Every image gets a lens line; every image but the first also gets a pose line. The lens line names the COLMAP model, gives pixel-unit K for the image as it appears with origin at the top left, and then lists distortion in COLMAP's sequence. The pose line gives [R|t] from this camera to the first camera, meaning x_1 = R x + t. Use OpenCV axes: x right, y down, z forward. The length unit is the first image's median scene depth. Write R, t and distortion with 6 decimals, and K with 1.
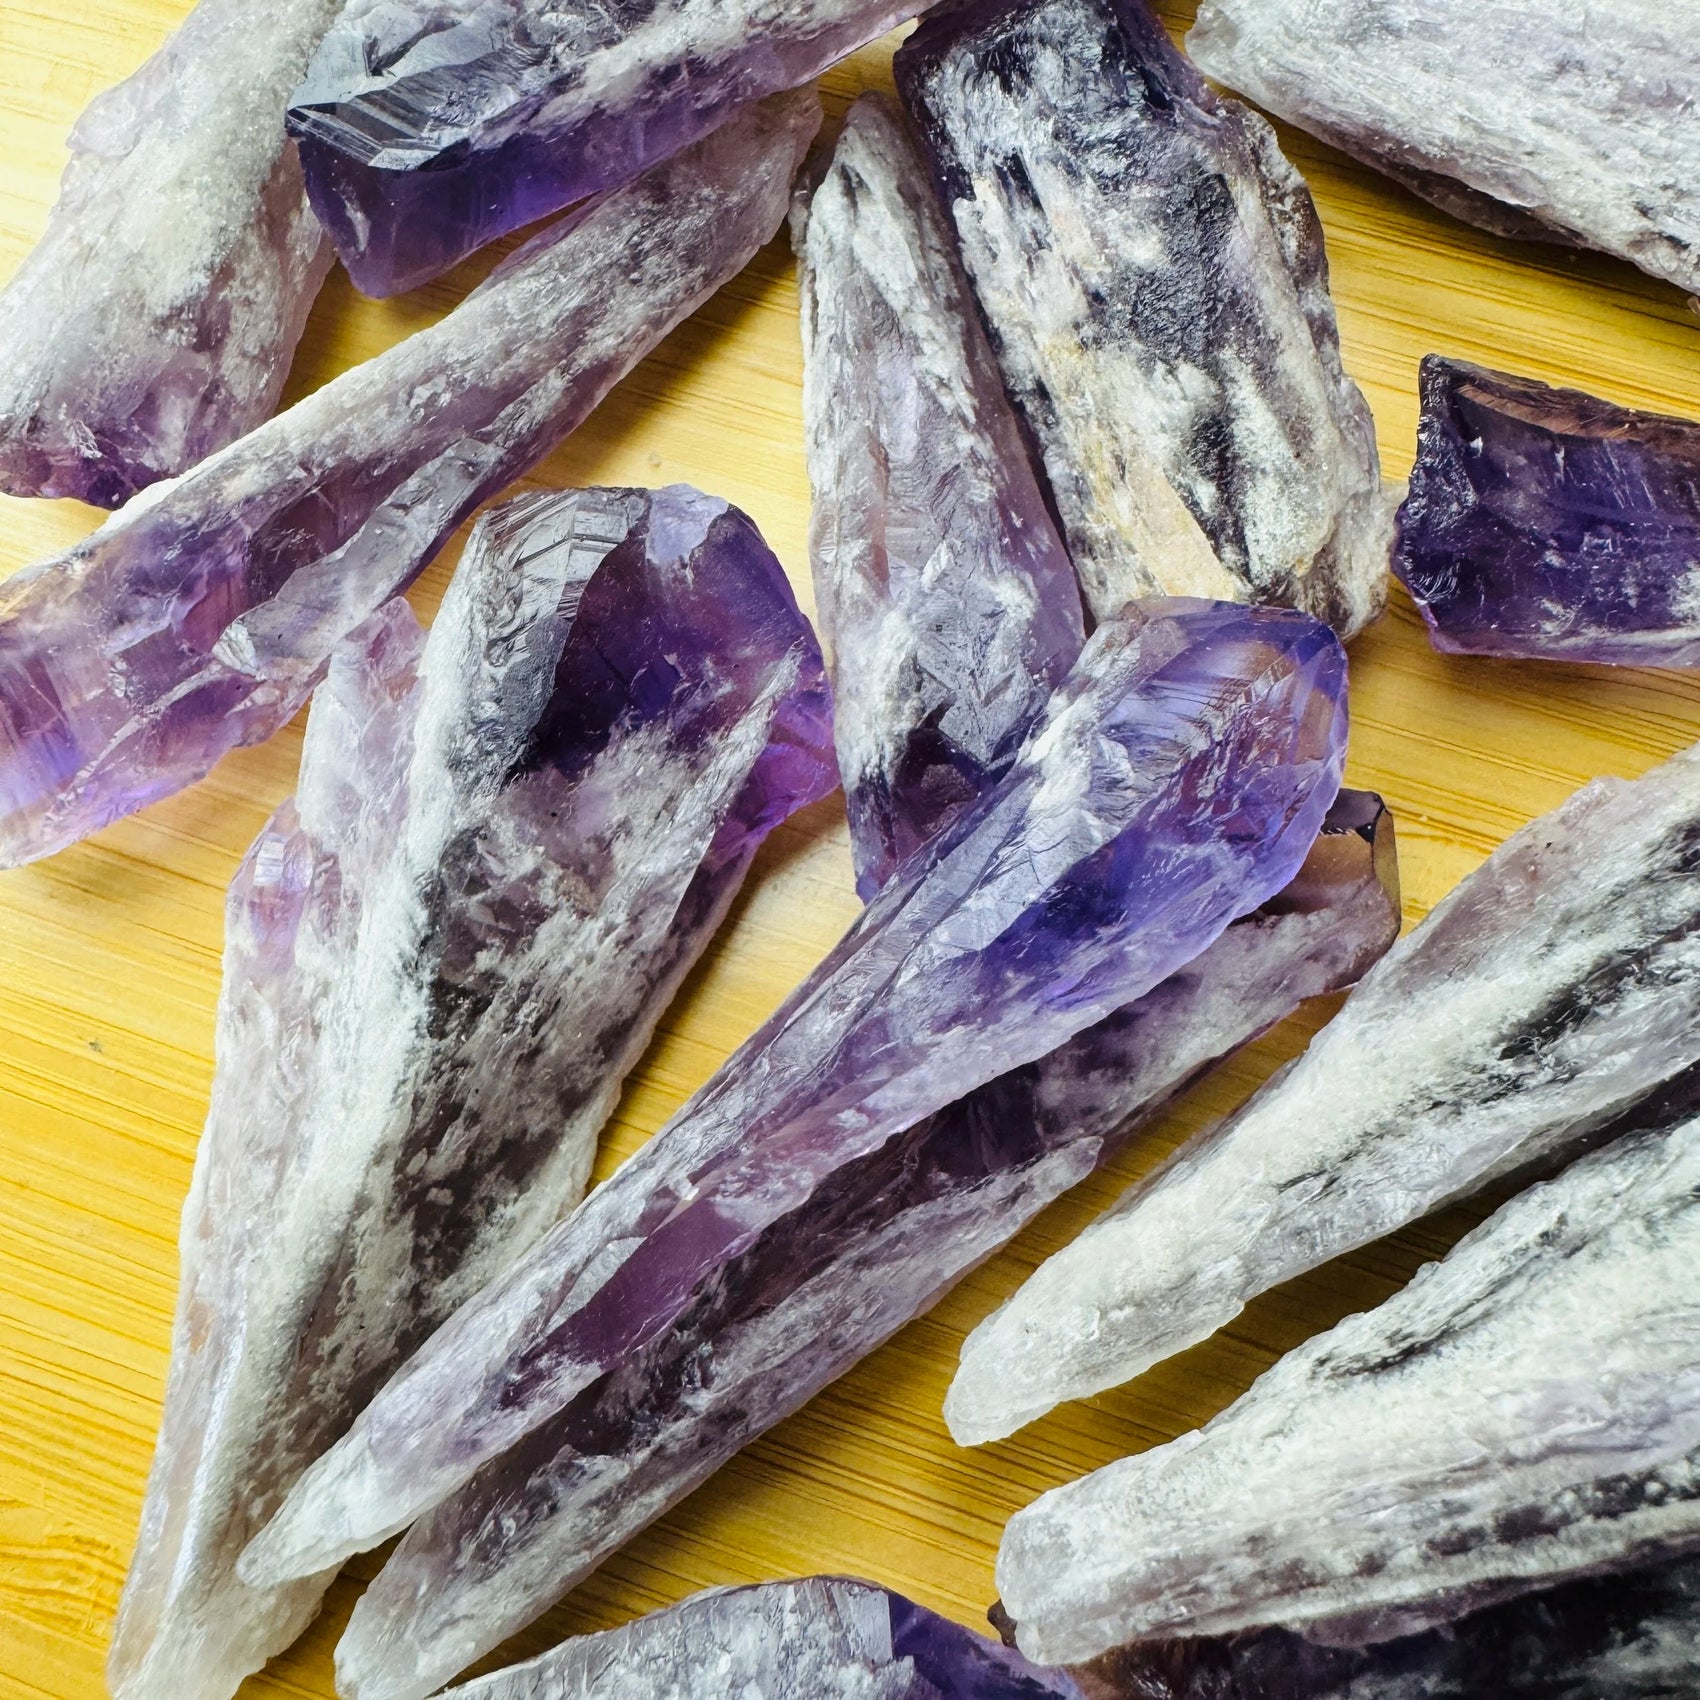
lens RADIAL K [[1616.2, 0, 858.8], [0, 1616.2, 724.5], [0, 0, 1]] dist [-0.010168, 0.006079]
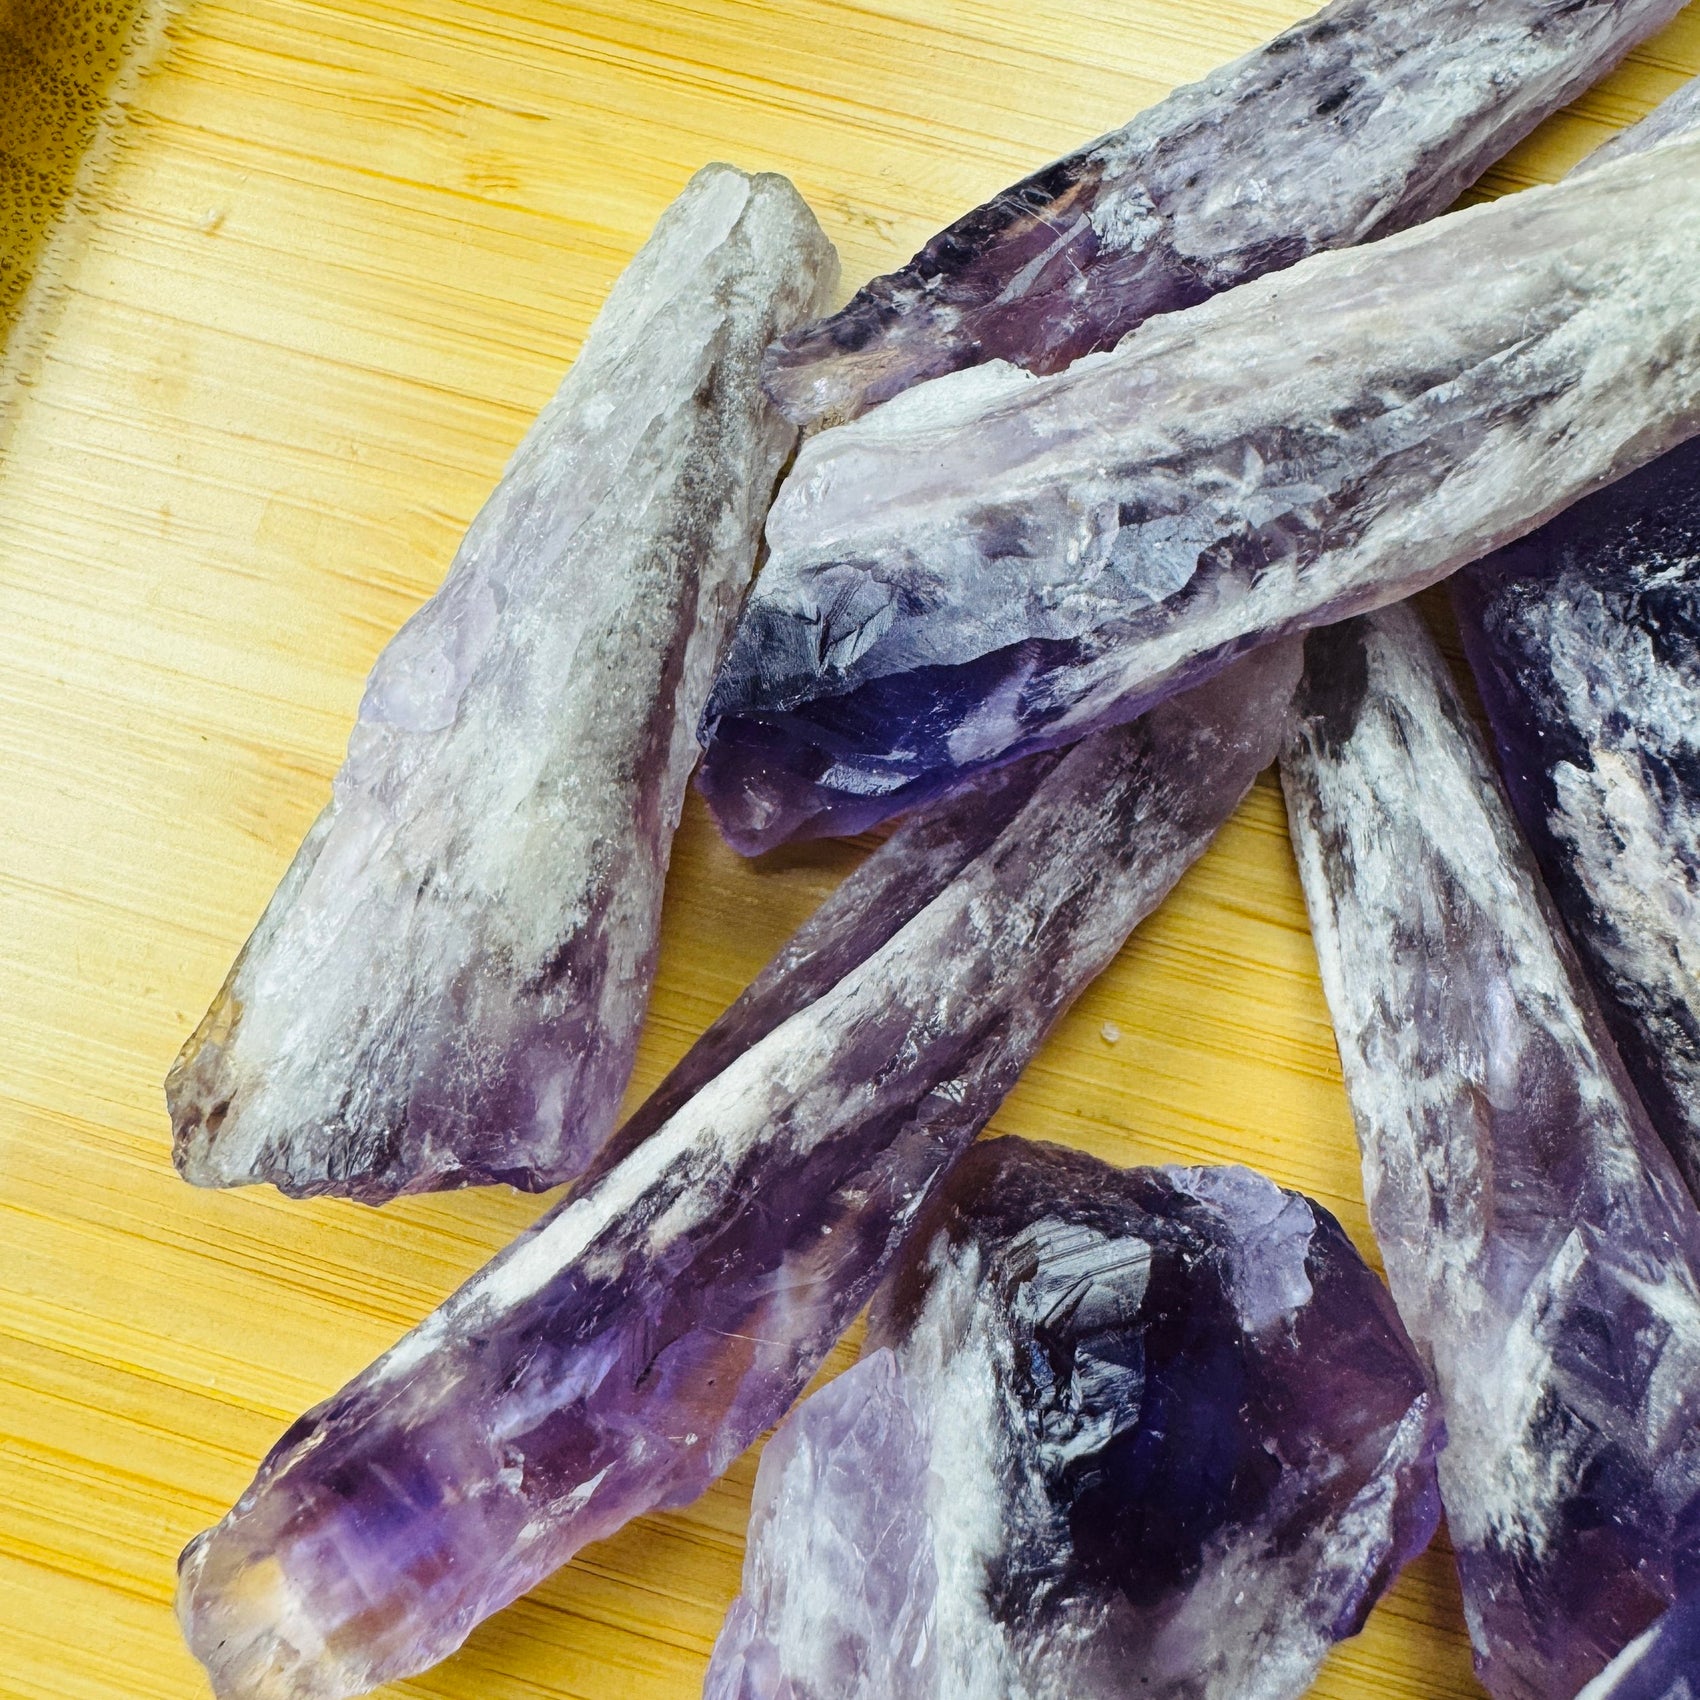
lens RADIAL K [[1616.2, 0, 858.8], [0, 1616.2, 724.5], [0, 0, 1]] dist [-0.010168, 0.006079]
pose [[0.997986, -0.045448, 0.044255, -0.308394], [0.042451, 0.996885, 0.066464, -0.412648], [-0.047137, -0.064451, 0.996807, 0.254375]]
